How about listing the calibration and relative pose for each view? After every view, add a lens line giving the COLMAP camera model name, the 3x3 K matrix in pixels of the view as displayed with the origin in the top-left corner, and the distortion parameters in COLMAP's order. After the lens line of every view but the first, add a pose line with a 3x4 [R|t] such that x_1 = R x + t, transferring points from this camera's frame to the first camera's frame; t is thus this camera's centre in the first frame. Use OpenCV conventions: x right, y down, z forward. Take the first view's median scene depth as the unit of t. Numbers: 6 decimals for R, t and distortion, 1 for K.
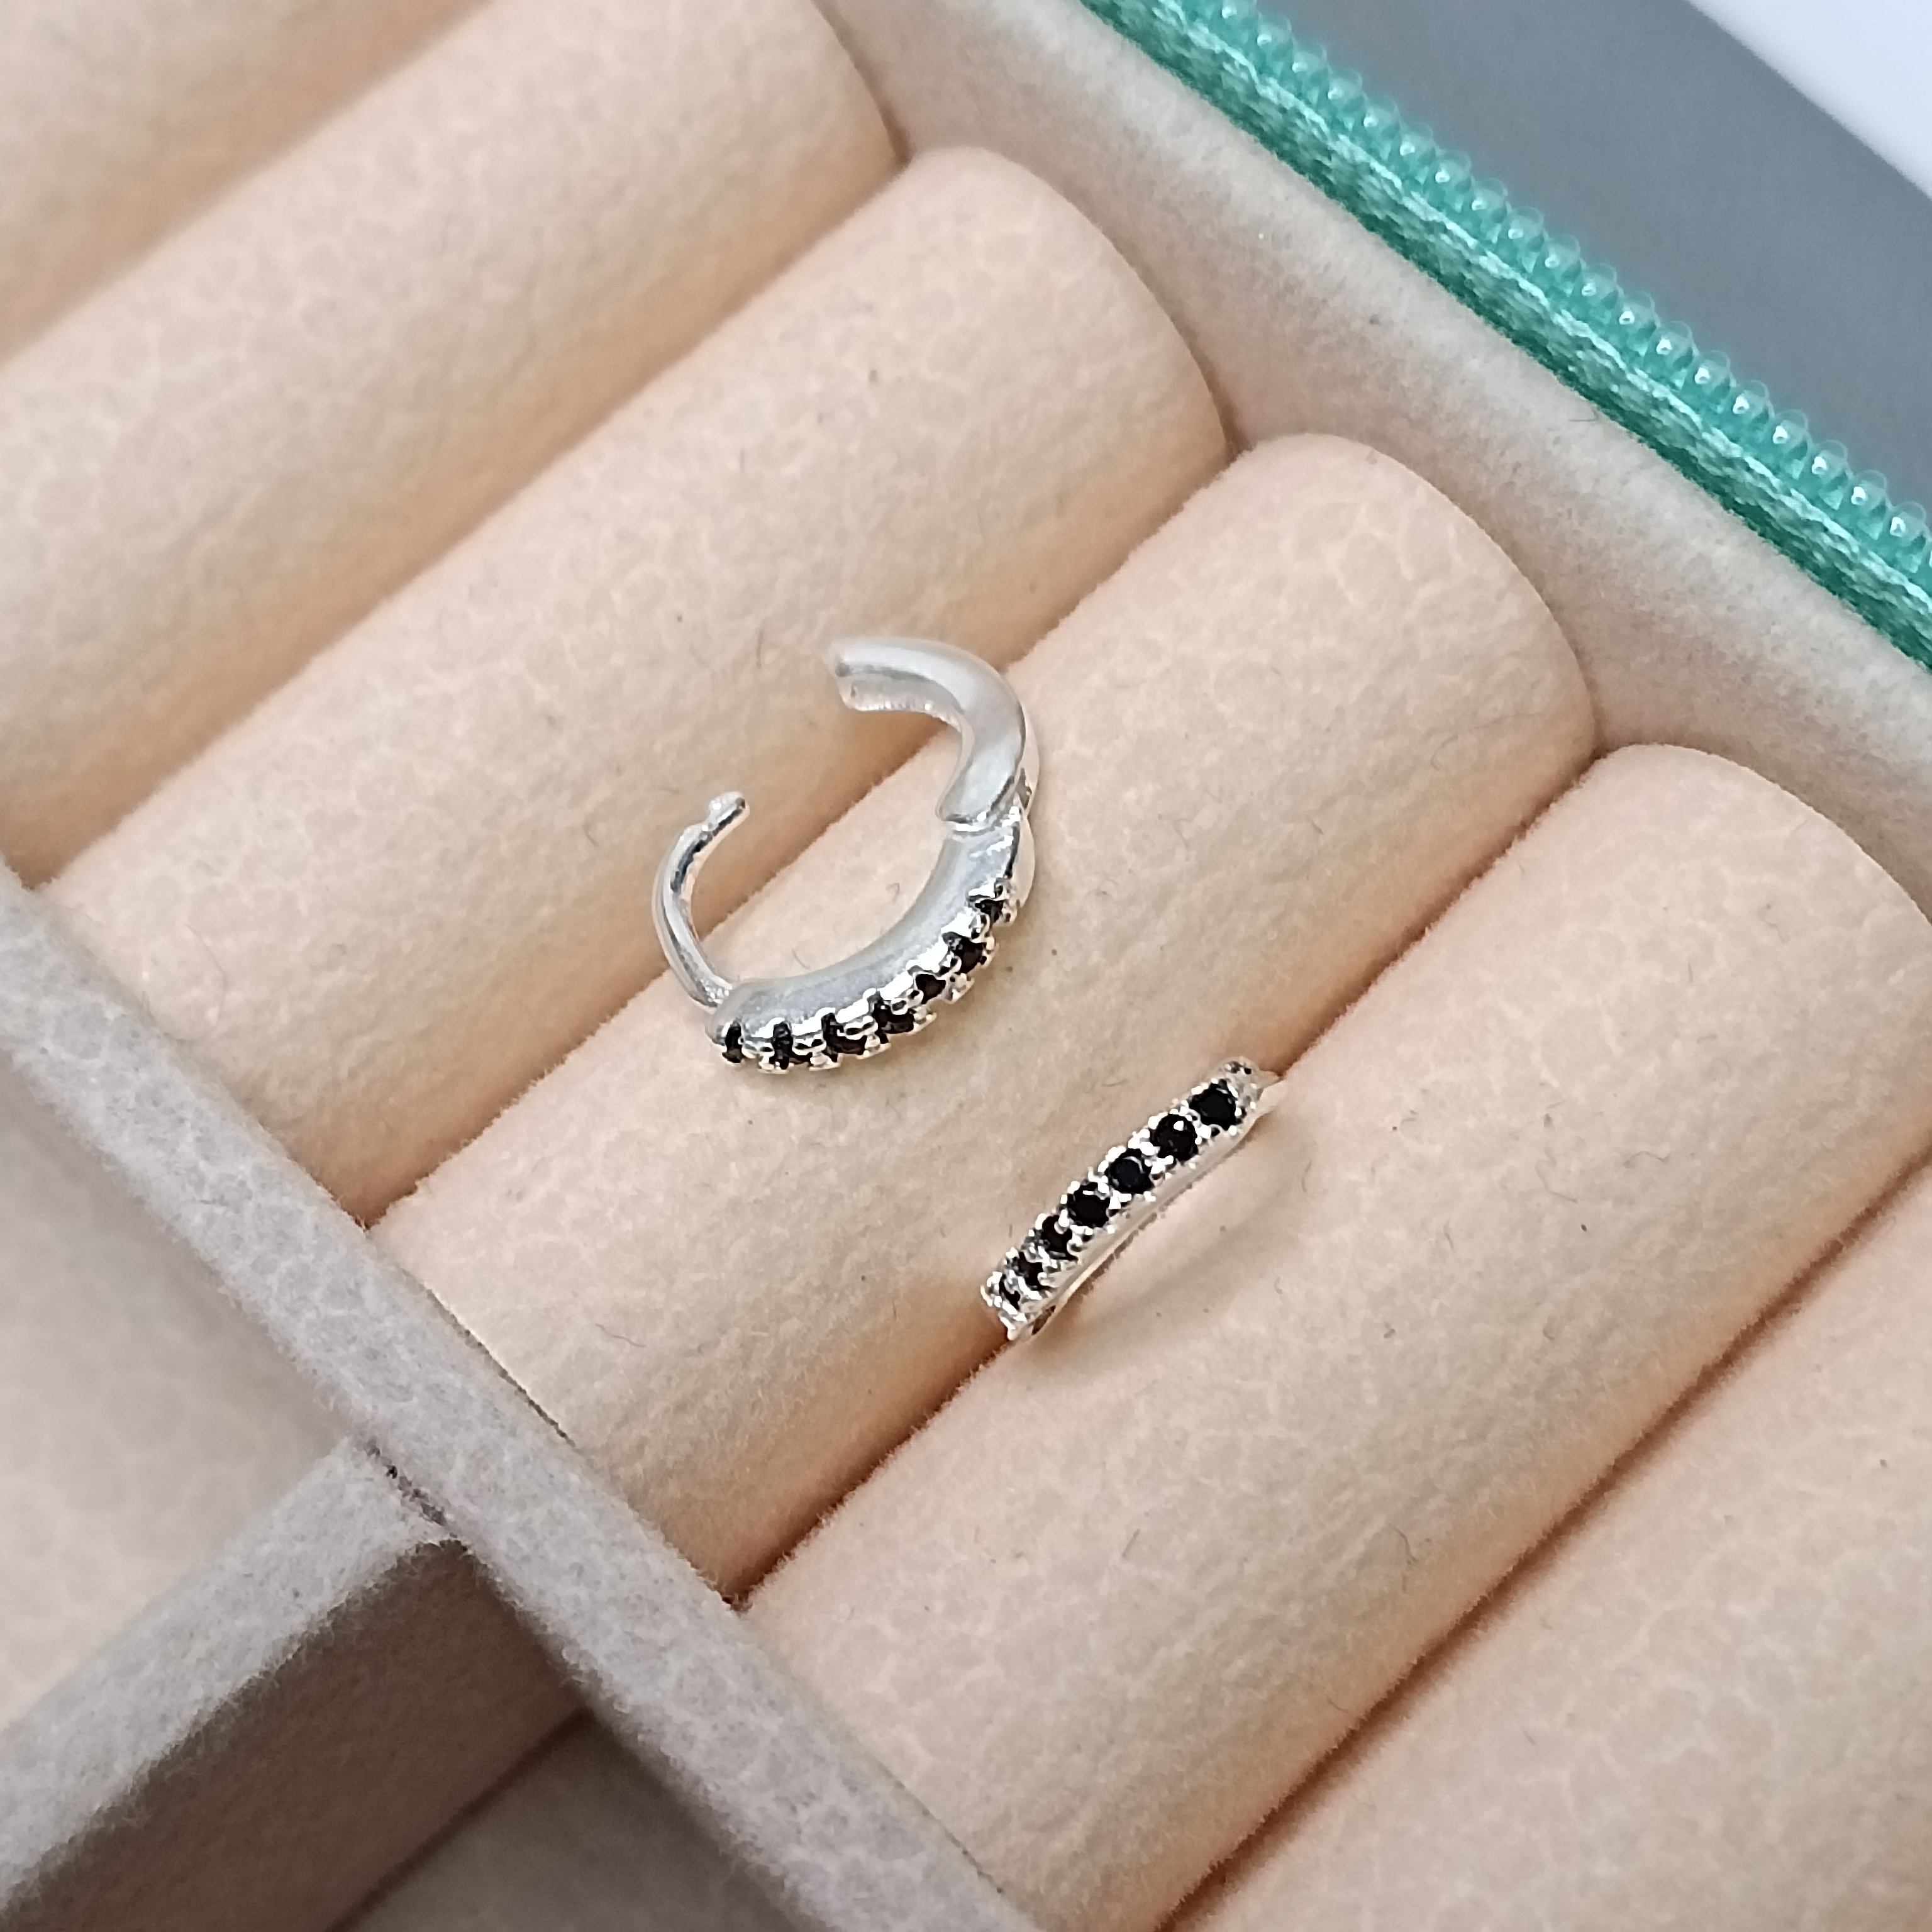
lens RADIAL K [[4030.9, 0, 956.9], [0, 4030.9, 959.2], [0, 0, 1]] dist [0.046340, -0.078568]
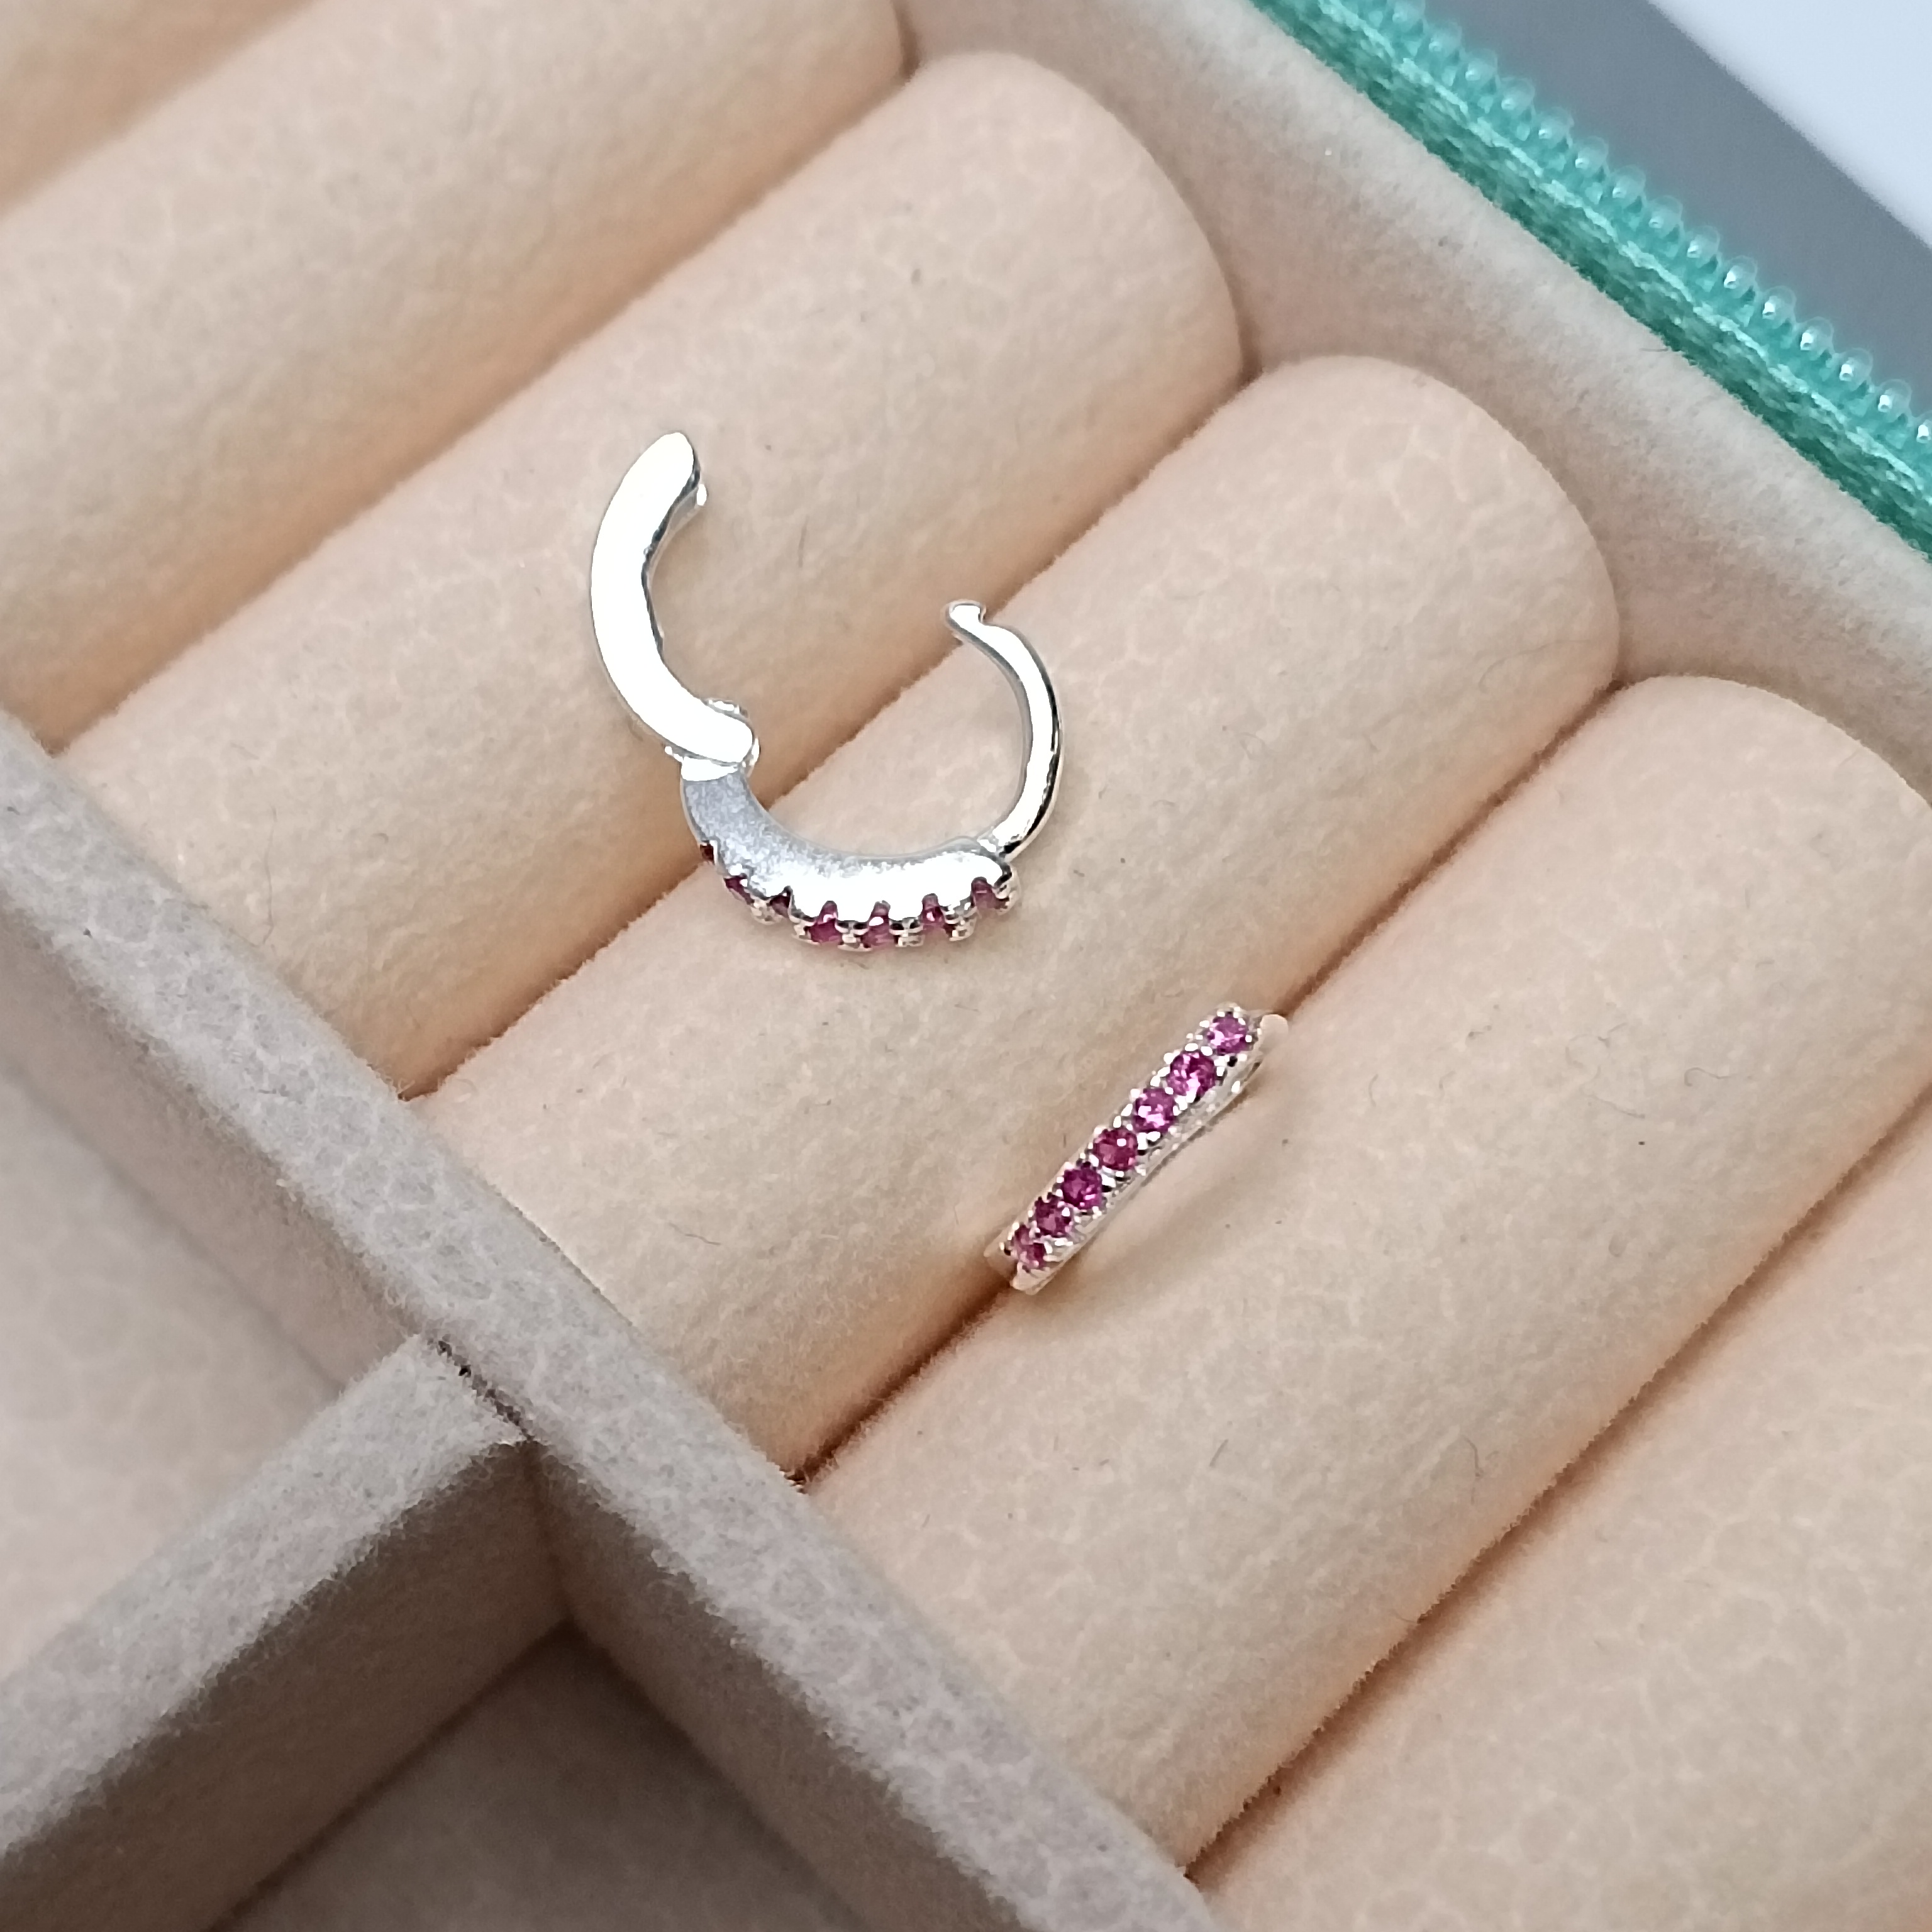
lens RADIAL K [[4030.9, 0, 956.9], [0, 4030.9, 959.2], [0, 0, 1]] dist [0.046340, -0.078568]
pose [[0.991397, 0.026165, 0.128246, -0.146780], [-0.027236, 0.999607, 0.006608, 0.017472], [-0.128023, -0.010044, 0.991720, 0.017799]]
